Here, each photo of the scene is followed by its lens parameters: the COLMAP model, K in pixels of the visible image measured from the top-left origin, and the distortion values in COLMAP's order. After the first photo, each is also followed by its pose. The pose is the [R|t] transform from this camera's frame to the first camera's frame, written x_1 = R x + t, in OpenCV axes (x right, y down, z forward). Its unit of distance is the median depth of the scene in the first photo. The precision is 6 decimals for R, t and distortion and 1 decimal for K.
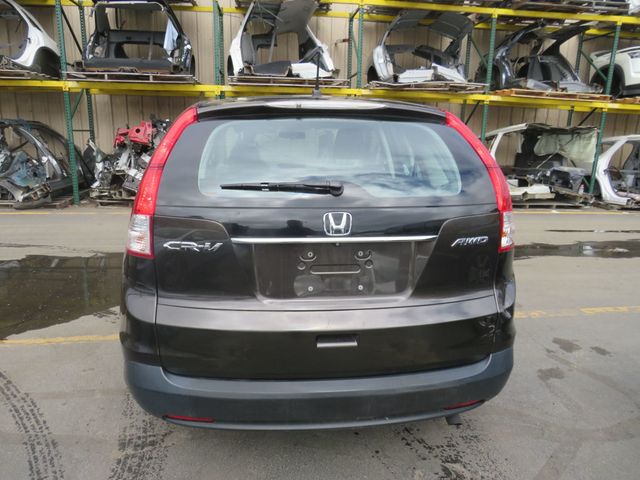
lens RADIAL K [[449.2, 0, 310.2], [0, 449.2, 241.4], [0, 0, 1]] dist [-0.082224, 0.061421]
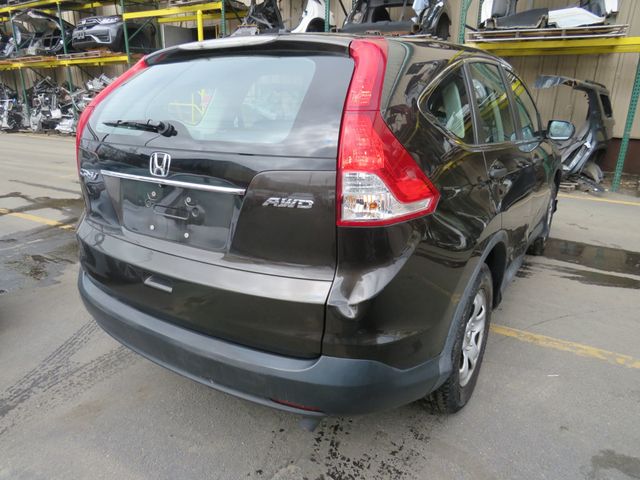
lens RADIAL K [[449.2, 0, 310.2], [0, 449.2, 241.4], [0, 0, 1]] dist [-0.082224, 0.061421]
pose [[0.782871, 0.186107, -0.593698, 0.510379], [-0.146097, 0.982523, 0.115344, -0.018536], [0.604788, -0.003563, 0.796378, 0.230025]]
